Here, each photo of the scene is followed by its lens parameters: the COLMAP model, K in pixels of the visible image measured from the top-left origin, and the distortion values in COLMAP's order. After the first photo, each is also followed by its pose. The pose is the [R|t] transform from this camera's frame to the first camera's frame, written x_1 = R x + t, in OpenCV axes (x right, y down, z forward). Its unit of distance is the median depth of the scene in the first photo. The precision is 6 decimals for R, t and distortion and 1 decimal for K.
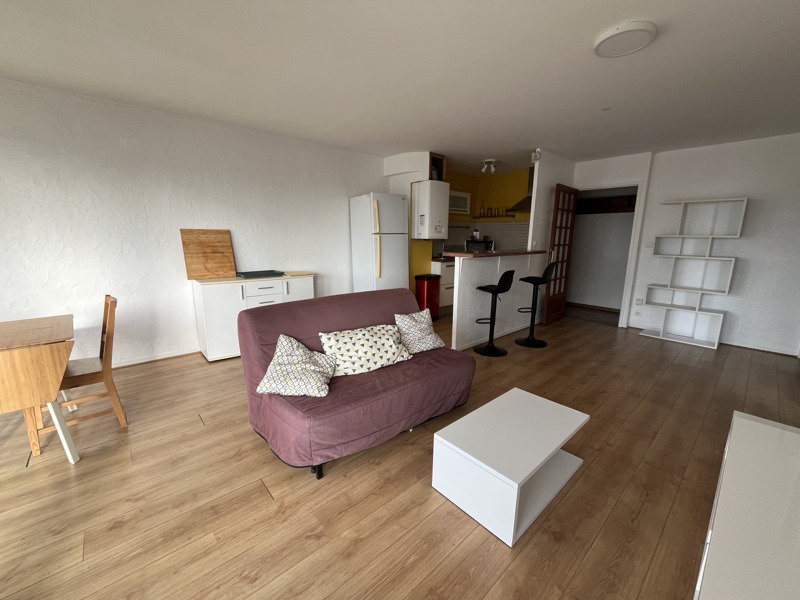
lens RADIAL K [[323.2, 0, 400.0], [0, 323.2, 300.0], [0, 0, 1]] dist [-0.000620, -0.000014]
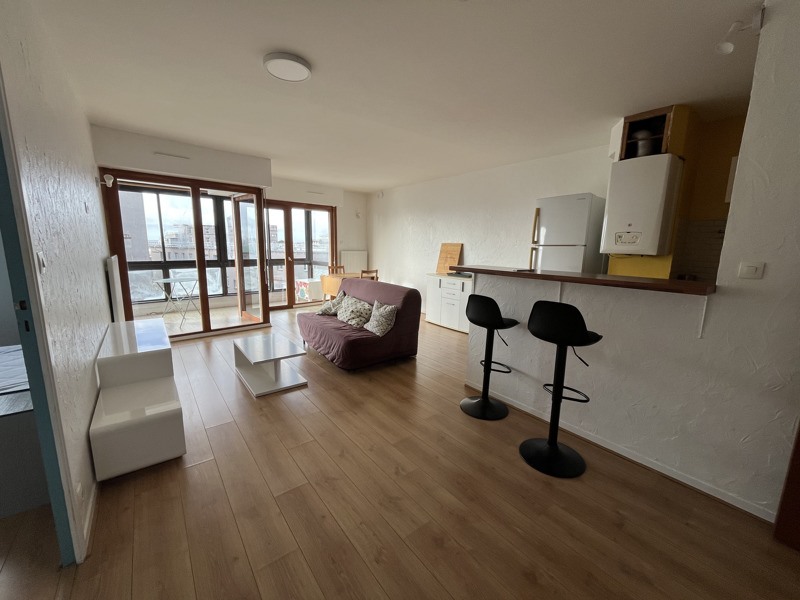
lens RADIAL K [[323.2, 0, 400.0], [0, 323.2, 300.0], [0, 0, 1]] dist [-0.000620, -0.000014]
pose [[-0.064041, 0.156494, -0.985601, 0.619057], [-0.214750, 0.962329, 0.166752, -0.095765], [0.974567, 0.222336, -0.028022, 0.514945]]
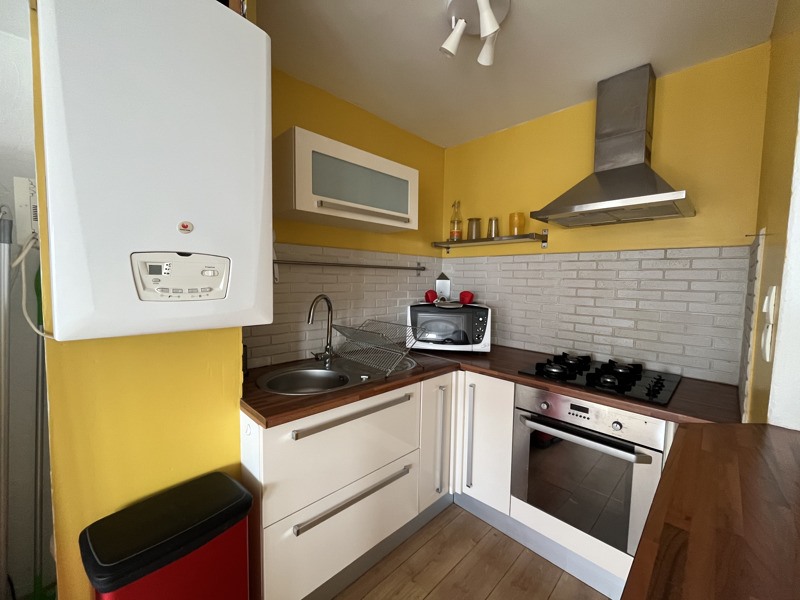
lens RADIAL K [[323.2, 0, 400.0], [0, 323.2, 300.0], [0, 0, 1]] dist [-0.000620, -0.000014]
pose [[0.998537, 0.002184, 0.054026, 0.180338], [0.004785, 0.991694, -0.128532, -0.150685], [-0.053858, 0.128602, 0.990233, 0.681402]]
